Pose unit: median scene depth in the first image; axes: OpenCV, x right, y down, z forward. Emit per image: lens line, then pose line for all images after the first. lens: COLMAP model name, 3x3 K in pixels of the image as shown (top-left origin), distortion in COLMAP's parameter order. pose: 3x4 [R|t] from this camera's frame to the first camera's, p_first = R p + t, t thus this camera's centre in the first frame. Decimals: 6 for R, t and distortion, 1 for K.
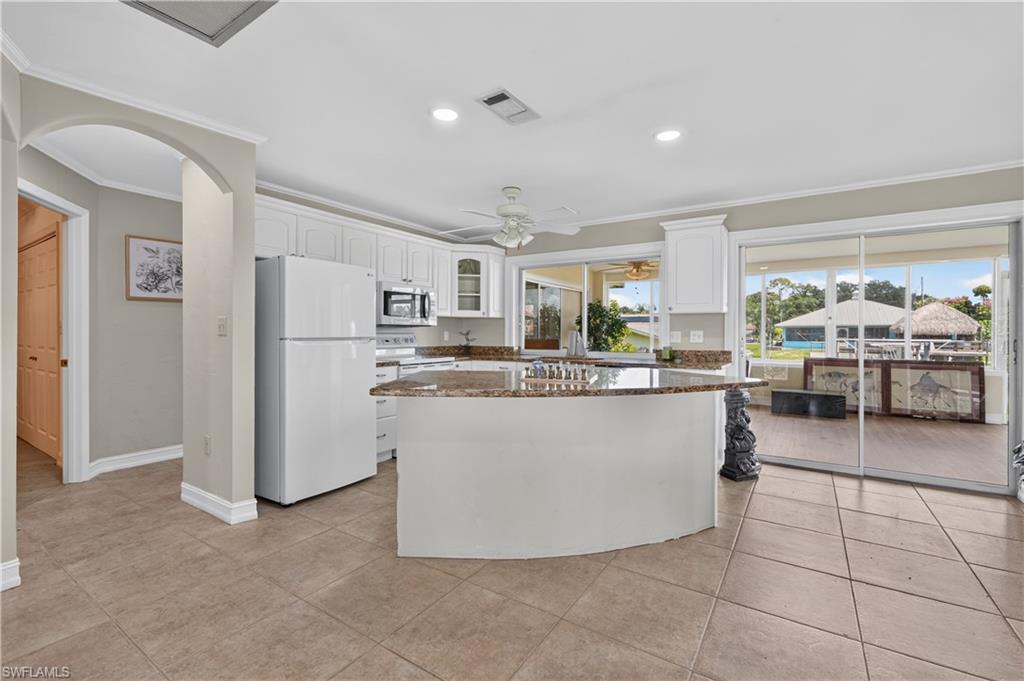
lens RADIAL K [[444.2, 0, 510.7], [0, 444.2, 334.4], [0, 0, 1]] dist [0.000456, -0.000241]
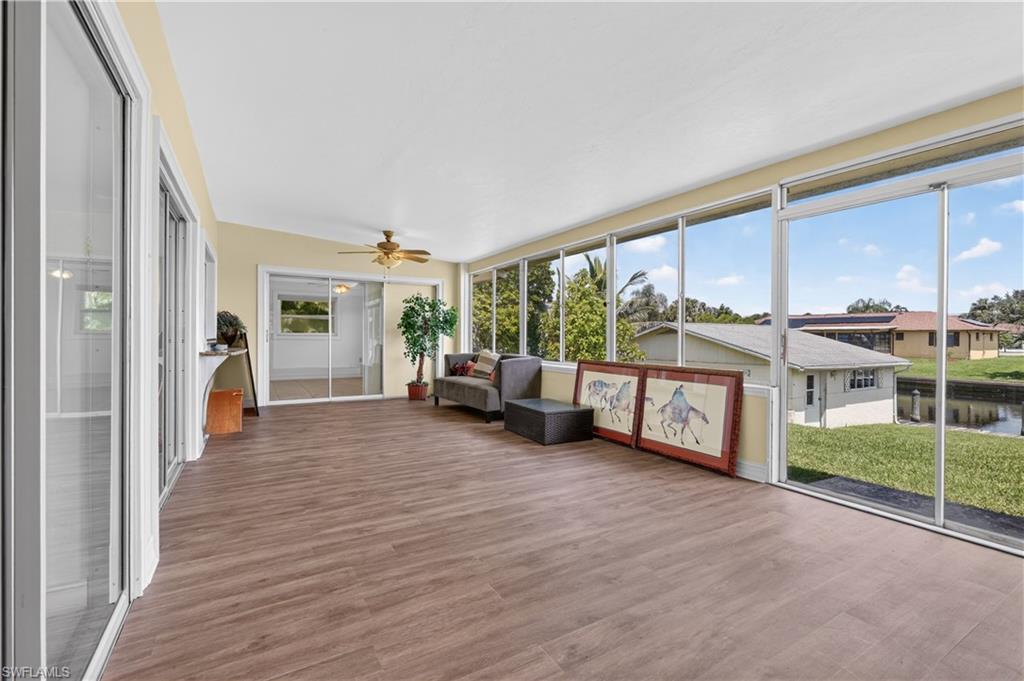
lens RADIAL K [[444.2, 0, 514.6], [0, 444.2, 339.9], [0, 0, 1]] dist [0.000456, -0.000241]
pose [[0.895385, 0.007089, -0.445237, 1.296541], [-0.007026, 0.999974, 0.001793, 0.027994], [0.445238, 0.001523, 0.895411, 0.432011]]
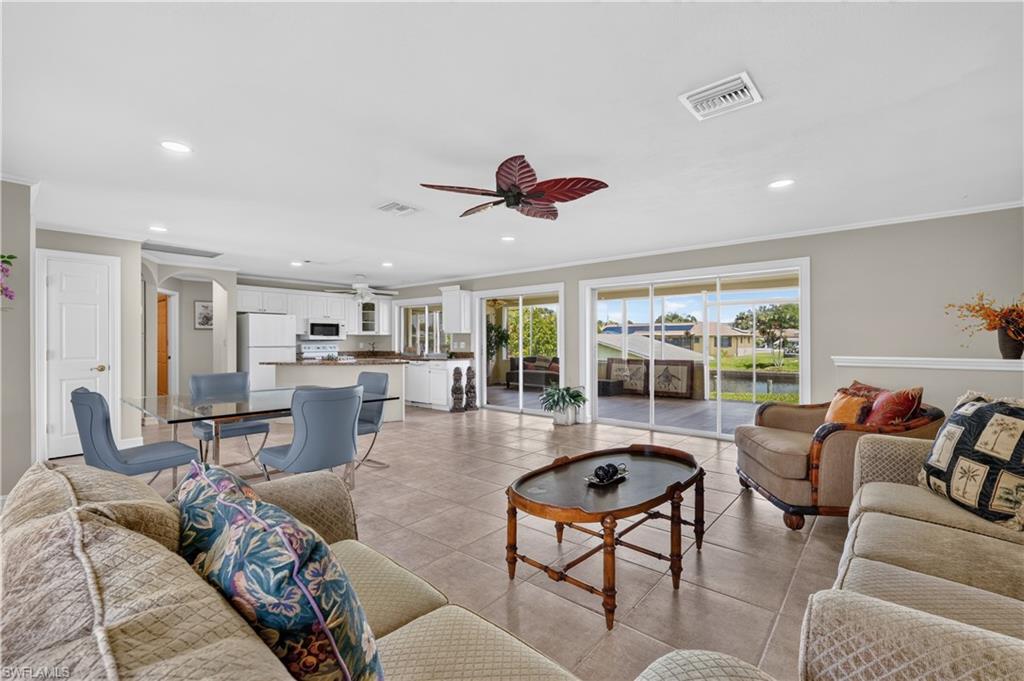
lens RADIAL K [[444.2, 0, 512.5], [0, 444.2, 343.3], [0, 0, 1]] dist [0.000456, -0.000241]
pose [[0.992480, -0.006246, -0.122249, 0.763676], [0.006107, 0.999980, -0.001507, 0.002240], [0.122256, 0.000749, 0.992498, -0.781425]]
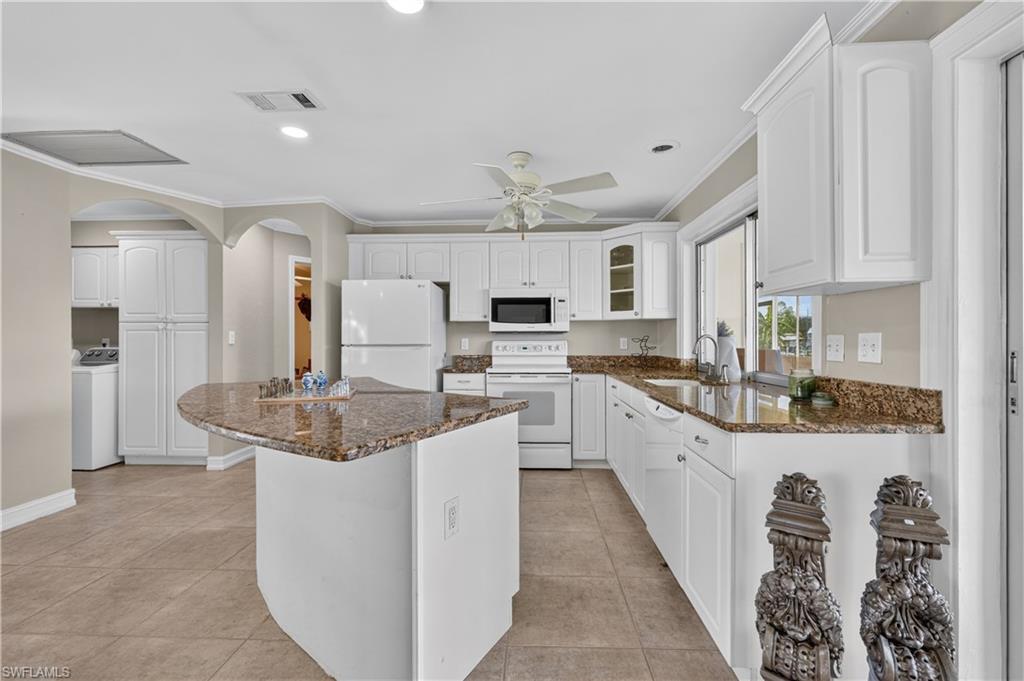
lens RADIAL K [[444.2, 0, 515.8], [0, 444.2, 339.9], [0, 0, 1]] dist [0.000456, -0.000241]
pose [[0.514775, -0.003338, -0.857319, 0.521531], [0.001633, 0.999994, -0.002913, -0.000759], [0.857323, 0.000100, 0.514778, 0.464509]]
